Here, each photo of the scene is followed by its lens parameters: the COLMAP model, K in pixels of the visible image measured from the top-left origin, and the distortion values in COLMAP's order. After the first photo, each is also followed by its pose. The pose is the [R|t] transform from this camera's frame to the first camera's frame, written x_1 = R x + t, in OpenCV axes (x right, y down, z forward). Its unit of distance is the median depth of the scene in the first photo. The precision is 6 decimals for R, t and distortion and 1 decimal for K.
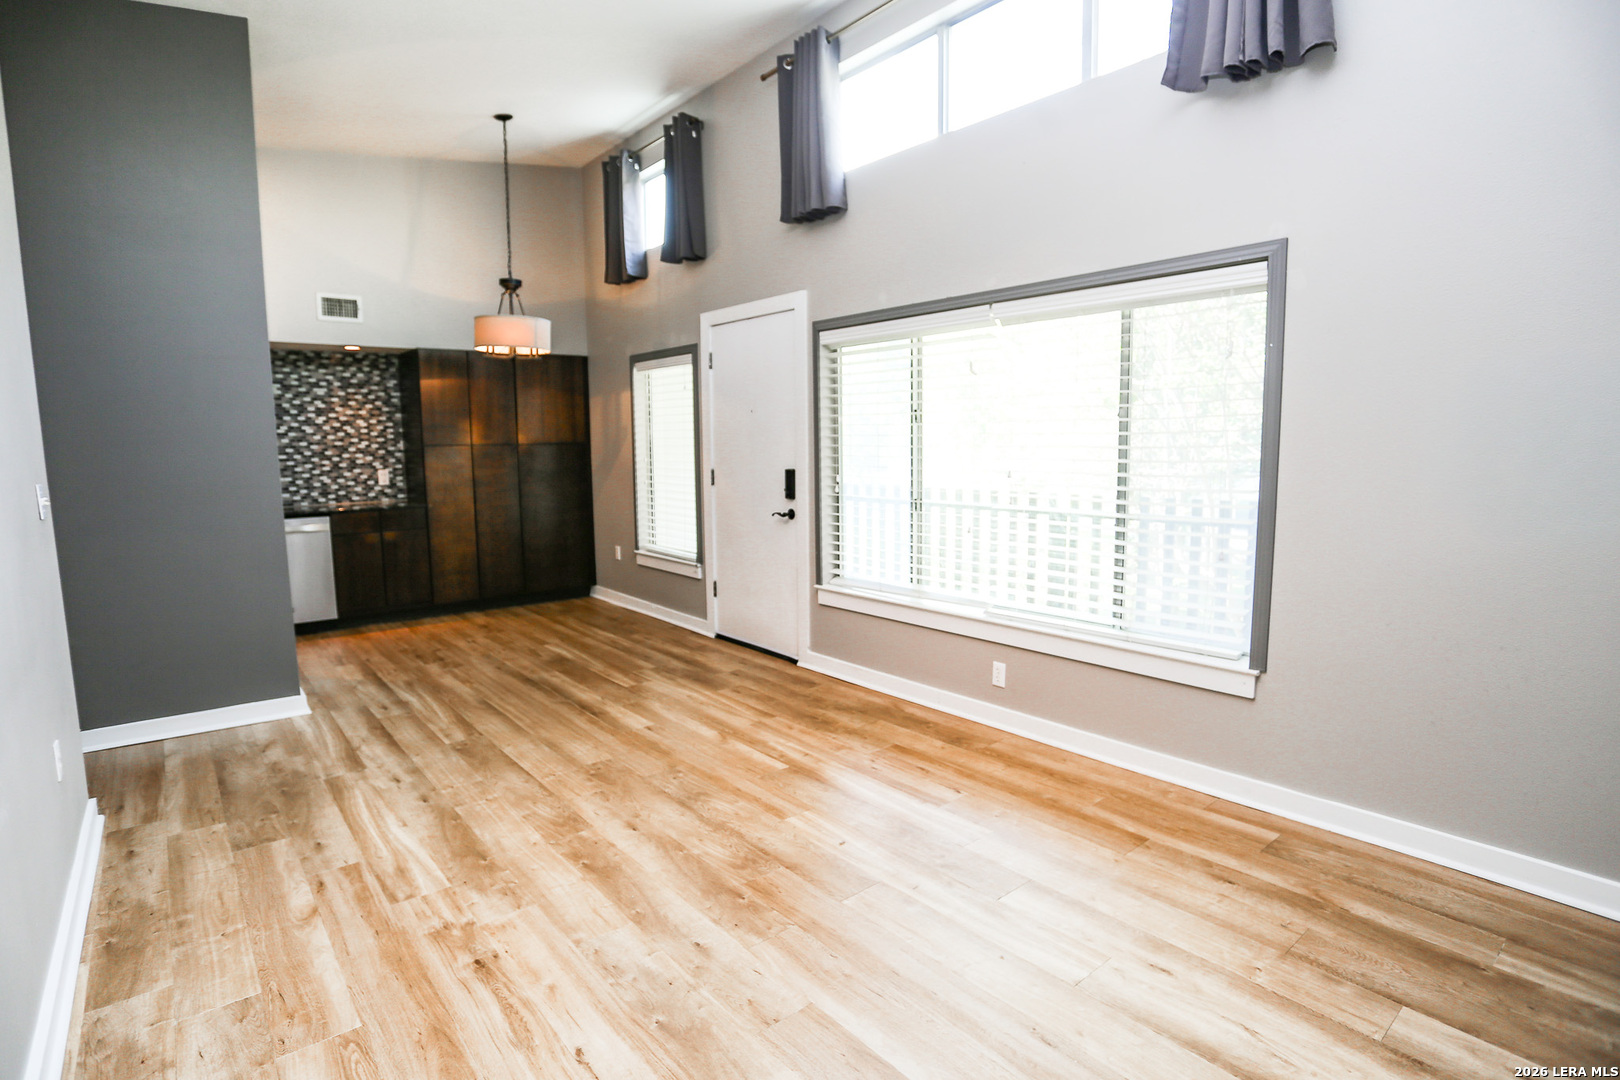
lens RADIAL K [[813.7, 0, 791.8], [0, 813.7, 542.3], [0, 0, 1]] dist [-0.082485, 0.036524]
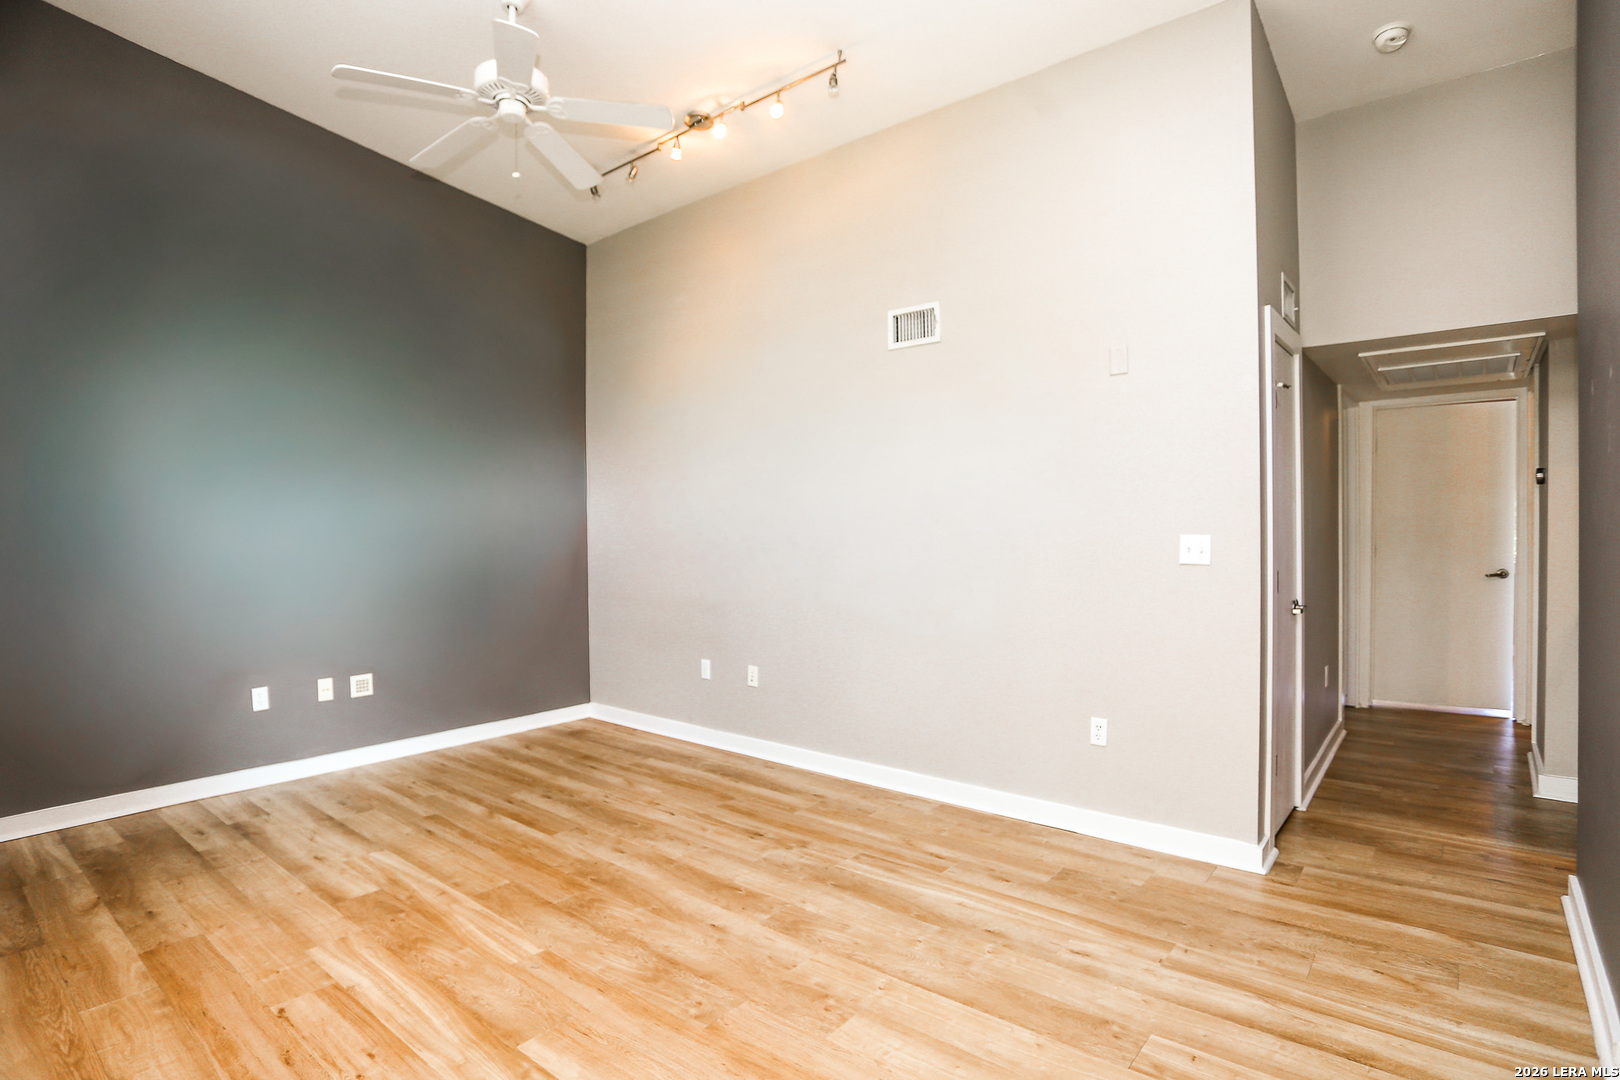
lens RADIAL K [[815.2, 0, 810.0], [0, 815.2, 540.0], [0, 0, 1]] dist [-0.071648, 0.028424]
pose [[-0.977046, 0.026674, -0.211354, -0.055806], [-0.001915, 0.990990, 0.133921, -0.096423], [0.213022, 0.131251, -0.968191, 0.859257]]
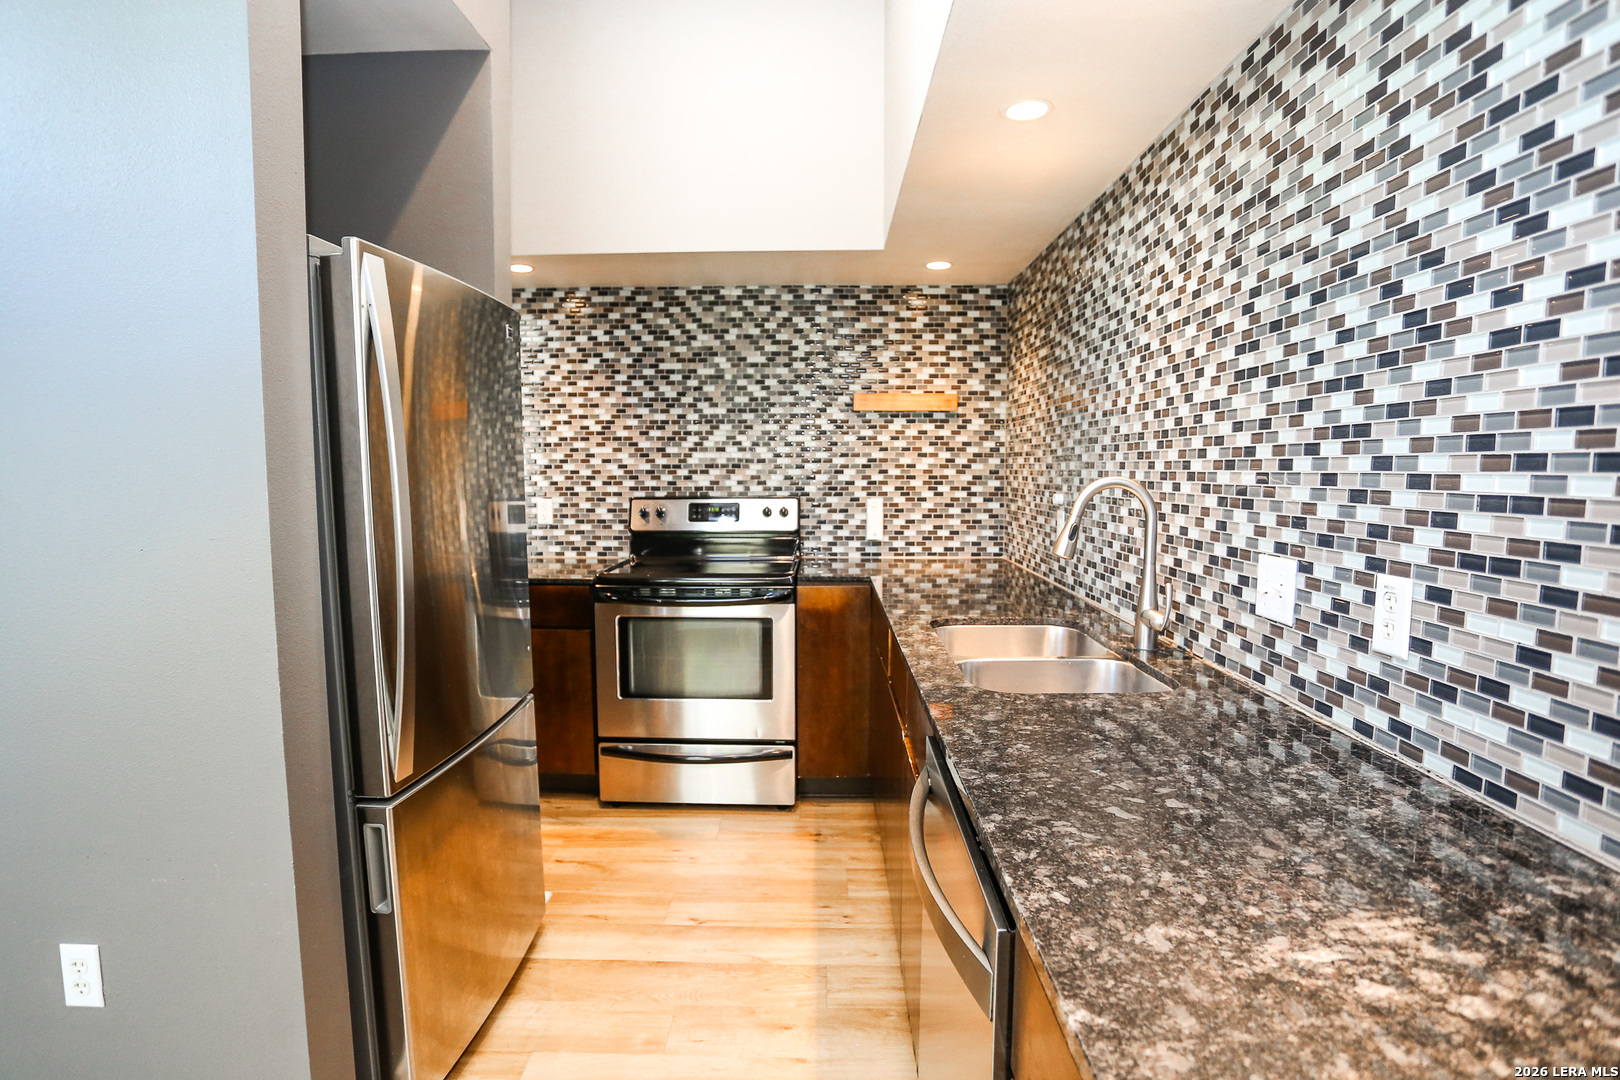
lens RADIAL K [[813.7, 0, 791.8], [0, 813.7, 542.3], [0, 0, 1]] dist [-0.082485, 0.036524]
pose [[-0.647786, 0.082372, -0.757356, -0.438717], [-0.084127, 0.980323, 0.178579, -0.112295], [0.757163, 0.179395, -0.628109, 0.993845]]
